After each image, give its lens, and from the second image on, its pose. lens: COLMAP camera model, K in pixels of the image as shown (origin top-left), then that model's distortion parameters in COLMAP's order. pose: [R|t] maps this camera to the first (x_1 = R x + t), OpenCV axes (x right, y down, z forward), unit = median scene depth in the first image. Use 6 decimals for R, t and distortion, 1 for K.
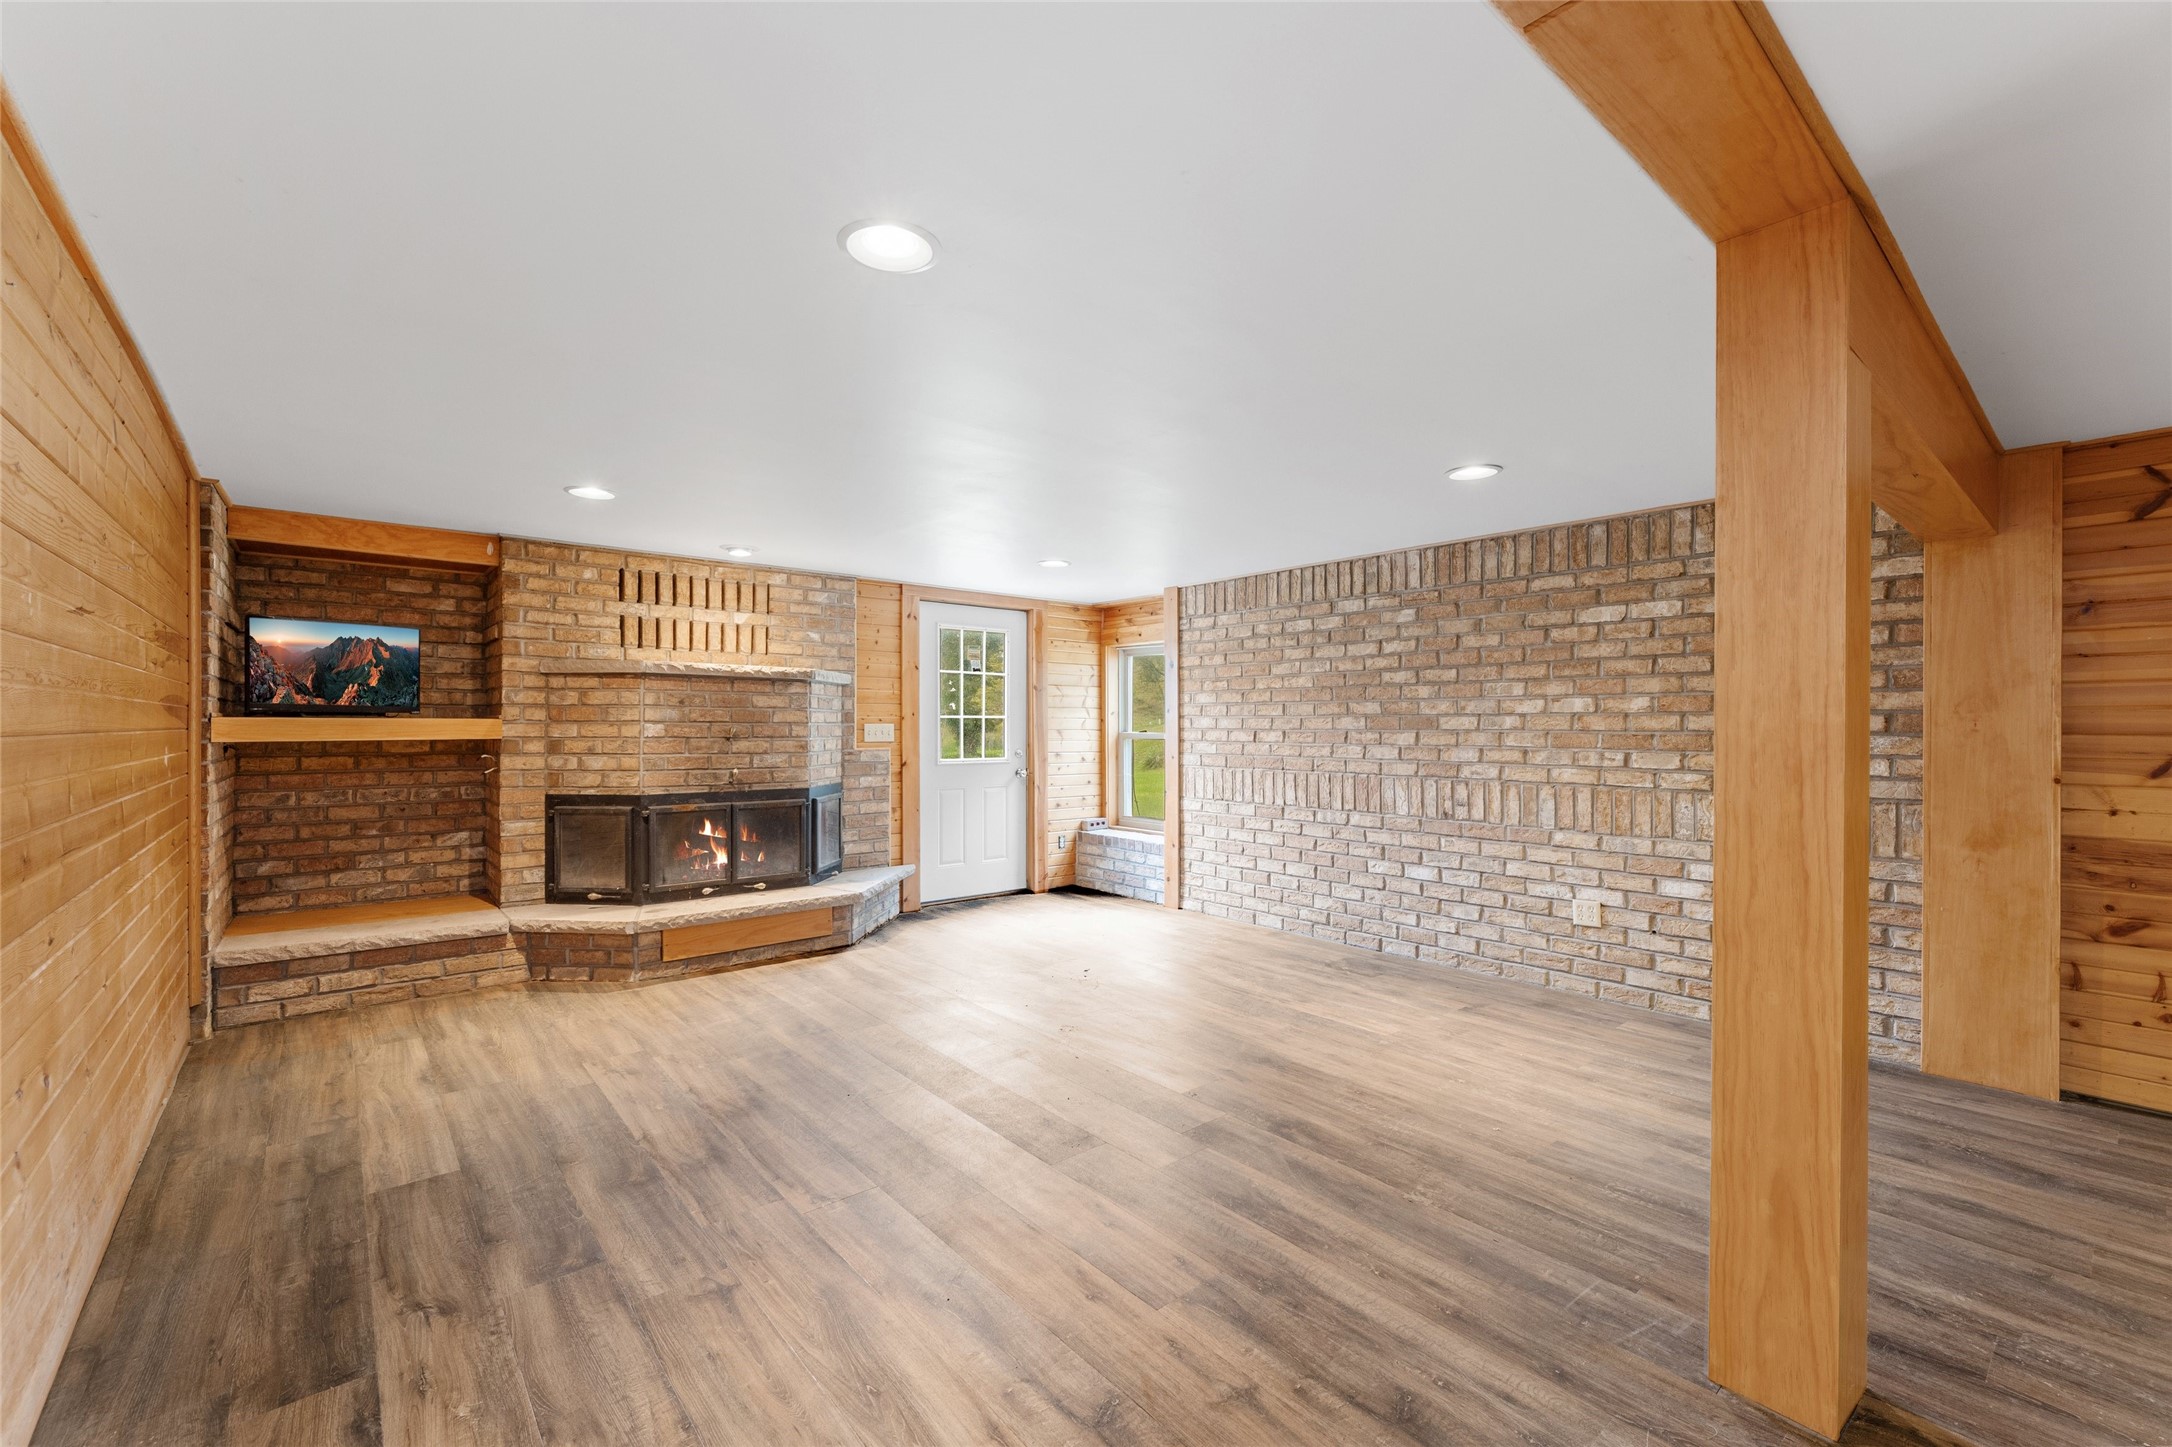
lens RADIAL K [[889.4, 0, 1082.7], [0, 889.4, 726.8], [0, 0, 1]] dist [0.000776, 0.000218]
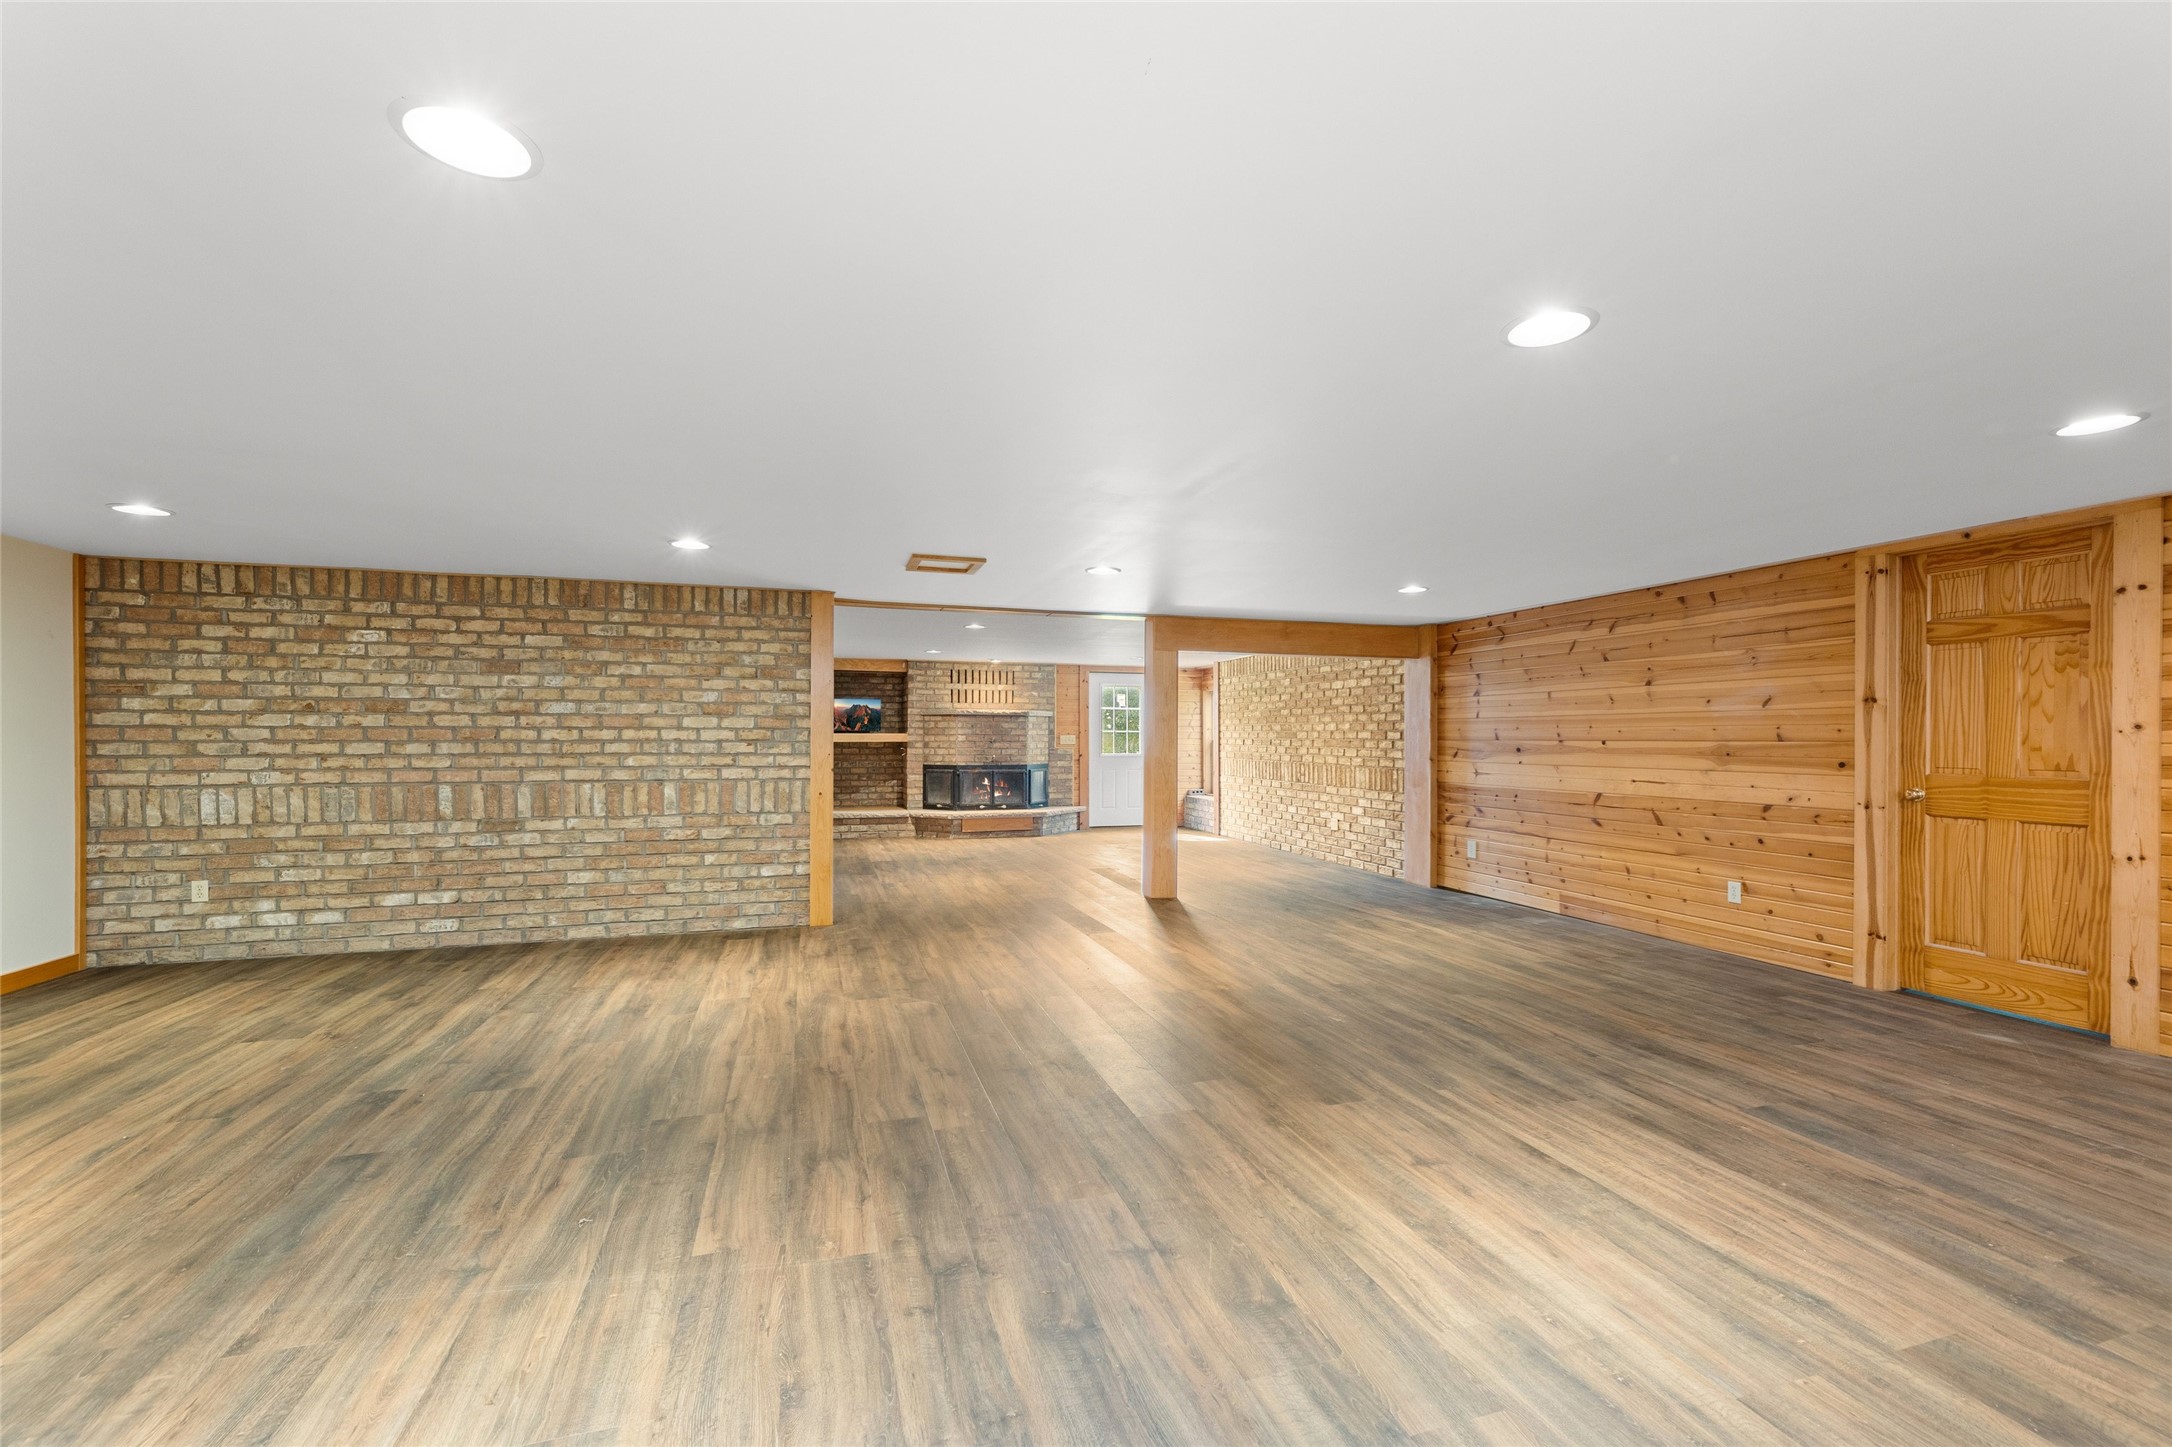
lens RADIAL K [[889.4, 0, 1097.9], [0, 889.4, 735.8], [0, 0, 1]] dist [0.000776, 0.000218]
pose [[0.924894, 0.000158, -0.380225, 0.762887], [-0.000606, 0.999999, -0.001056, -0.000560], [0.380225, 0.001207, 0.924893, -1.067077]]
